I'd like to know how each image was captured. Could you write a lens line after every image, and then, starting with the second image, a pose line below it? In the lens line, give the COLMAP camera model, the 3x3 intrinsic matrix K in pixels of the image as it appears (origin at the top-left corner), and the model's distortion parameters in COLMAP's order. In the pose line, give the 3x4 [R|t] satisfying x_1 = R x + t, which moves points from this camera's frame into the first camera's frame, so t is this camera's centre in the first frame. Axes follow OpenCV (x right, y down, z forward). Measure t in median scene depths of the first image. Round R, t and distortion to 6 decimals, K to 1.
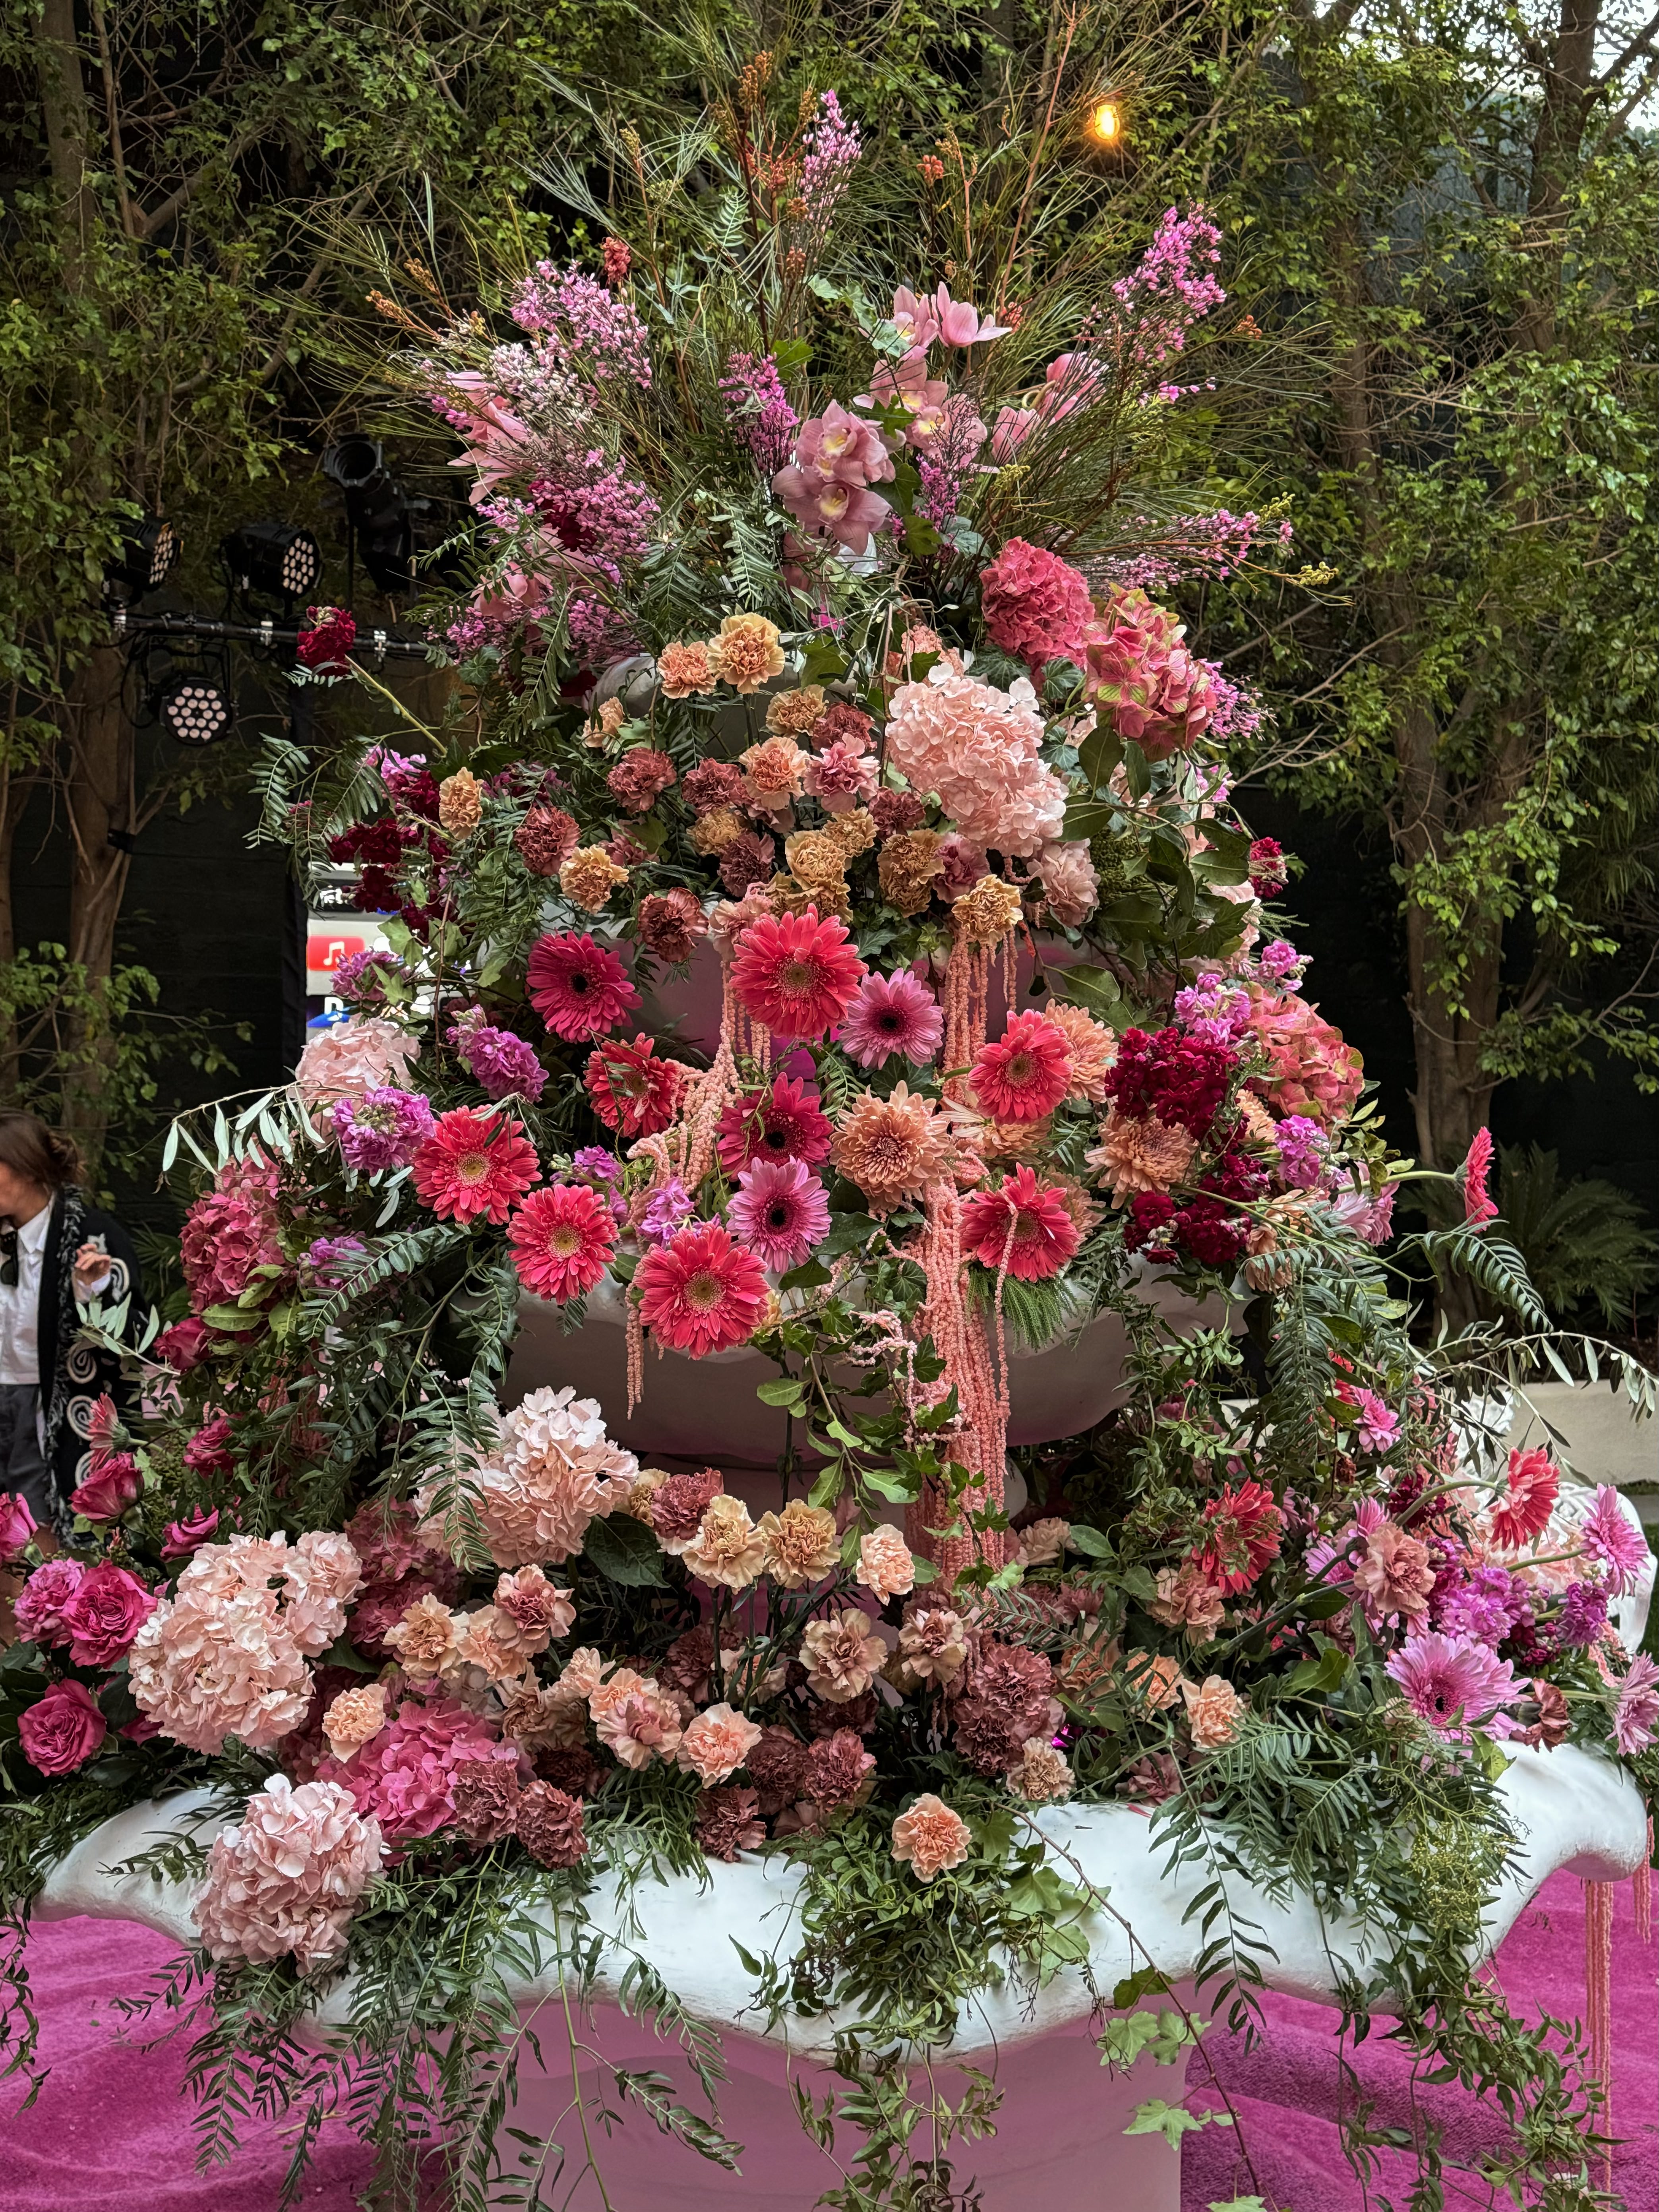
lens RADIAL K [[2253.6, 0, 858.8], [0, 2253.6, 1102.1], [0, 0, 1]] dist [0.114999, -0.000247]
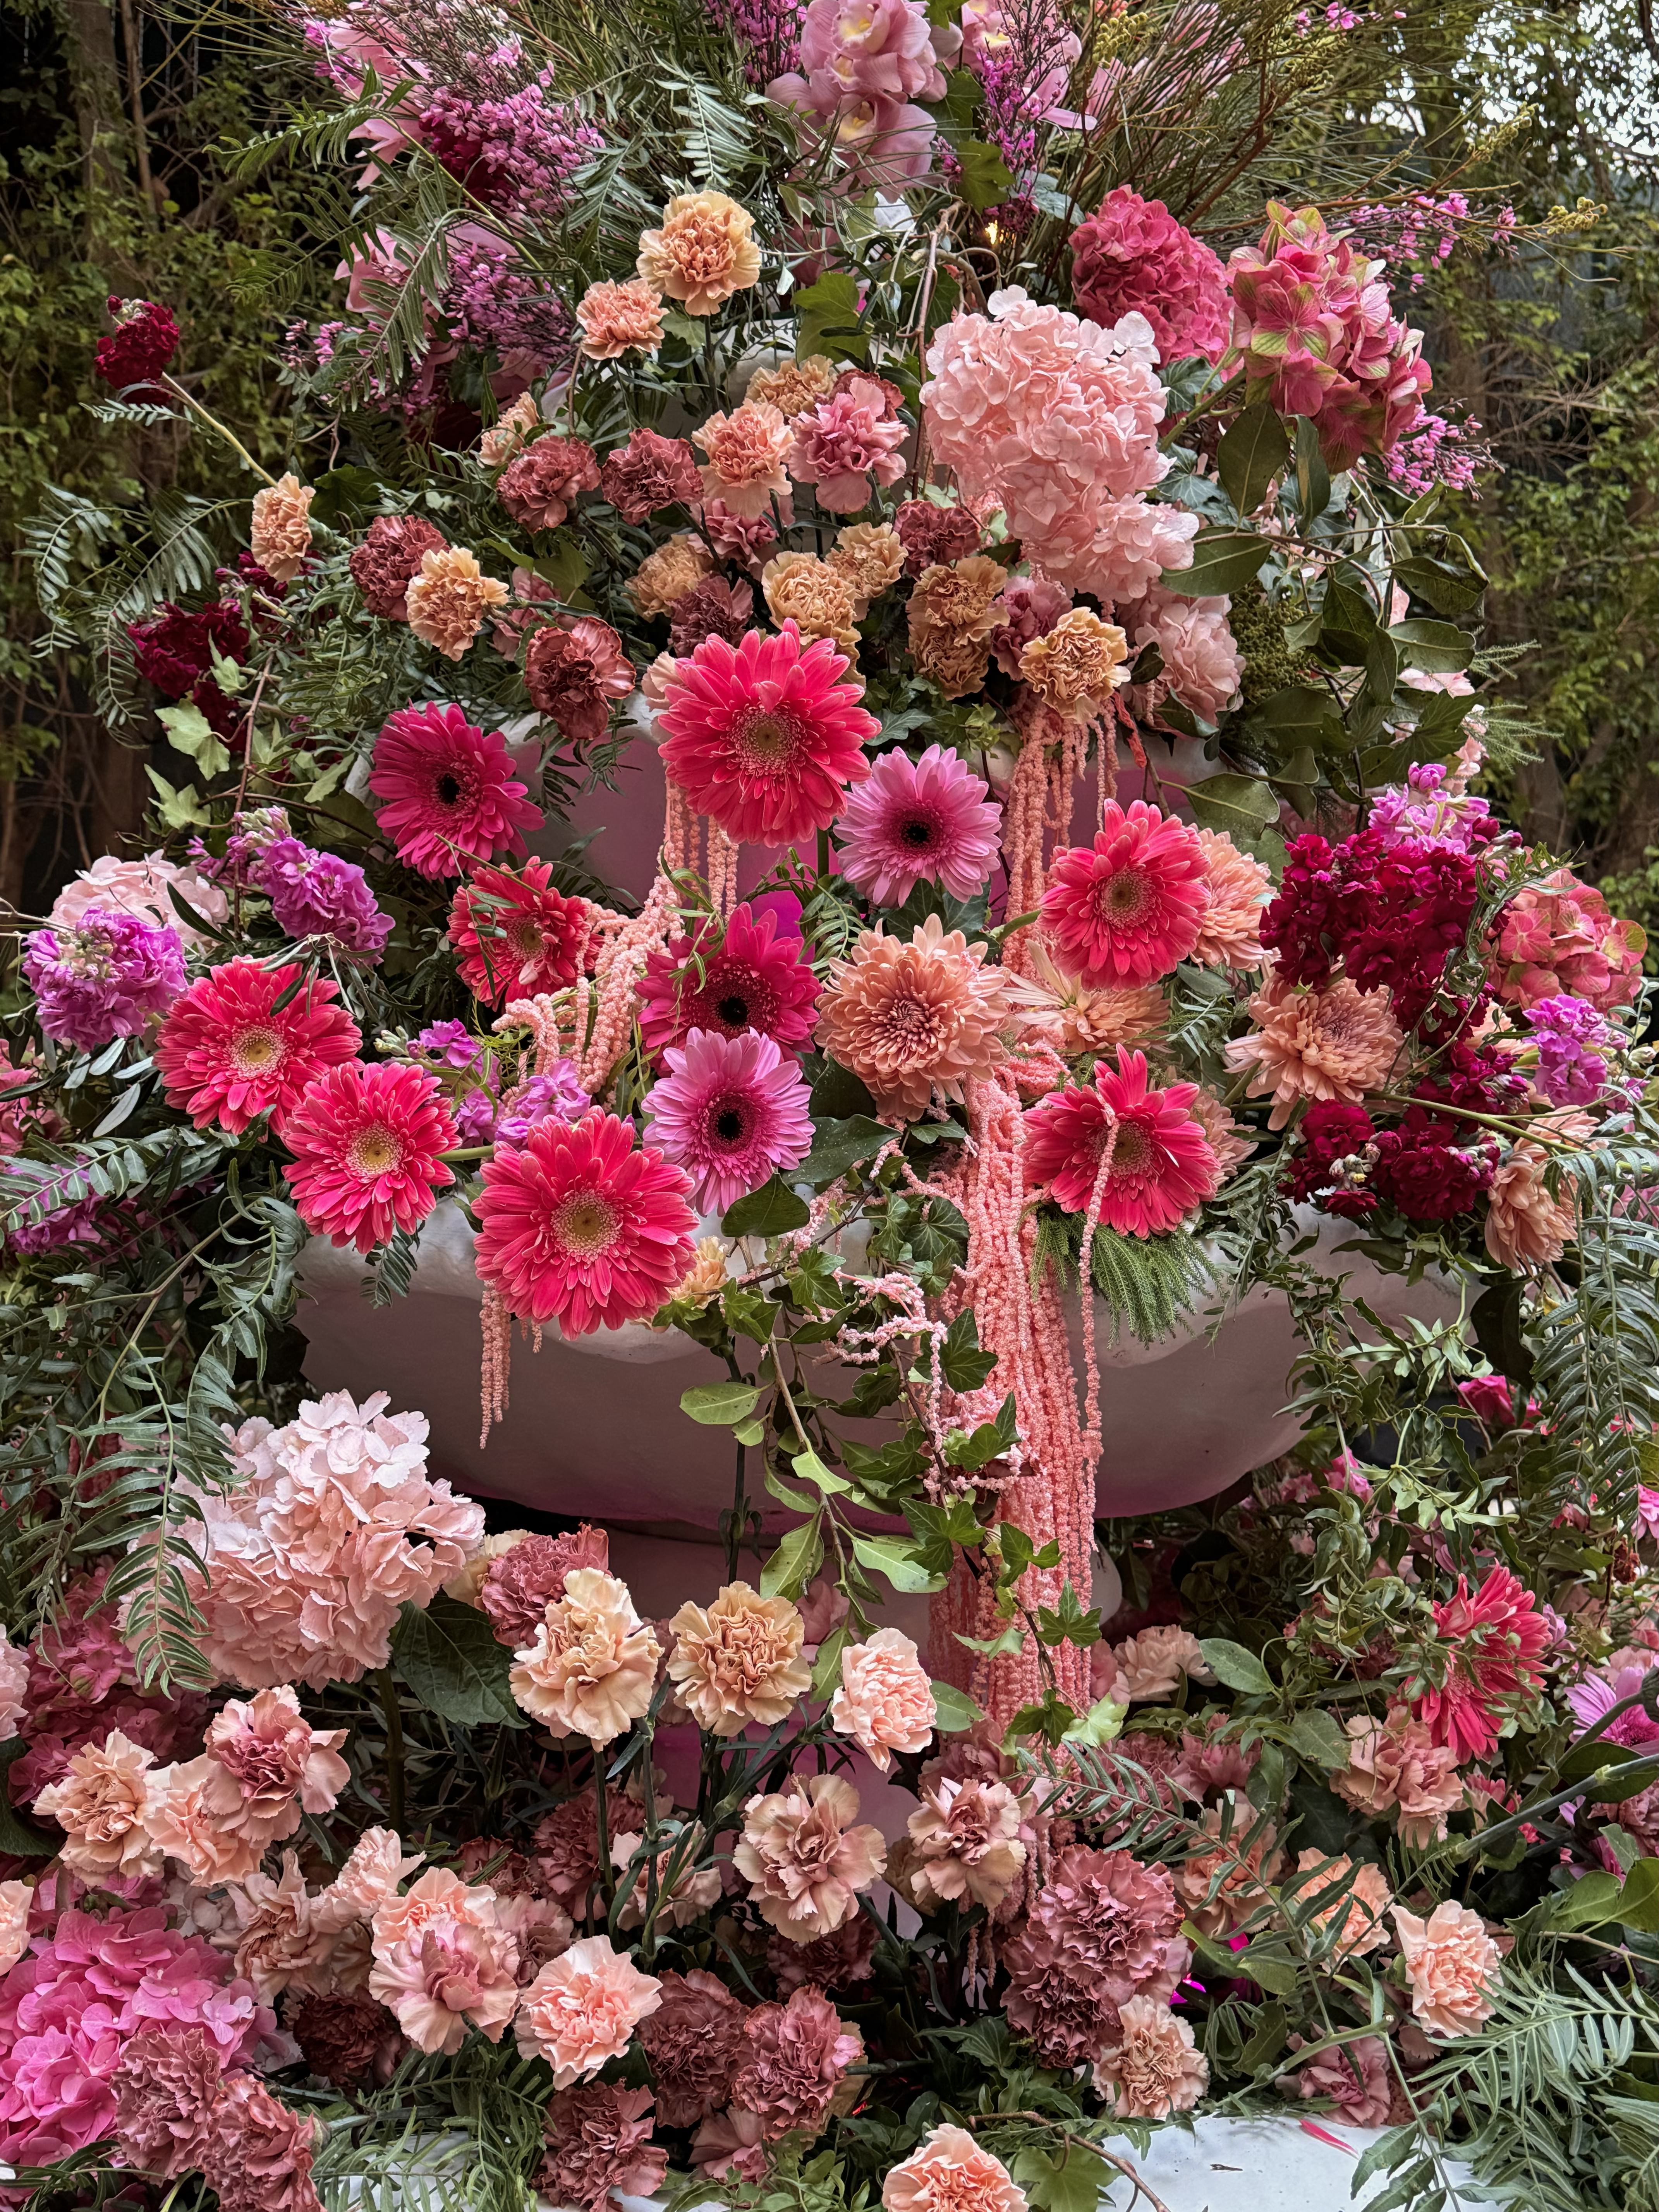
lens RADIAL K [[2389.5, 0, 829.5], [0, 2389.5, 1106.0], [0, 0, 1]] dist [0.178366, -0.461893]
pose [[0.999005, 0.012821, -0.042708, 0.019908], [-0.014128, 0.999437, -0.030447, 0.066133], [0.042294, 0.031020, 0.998624, 0.349463]]
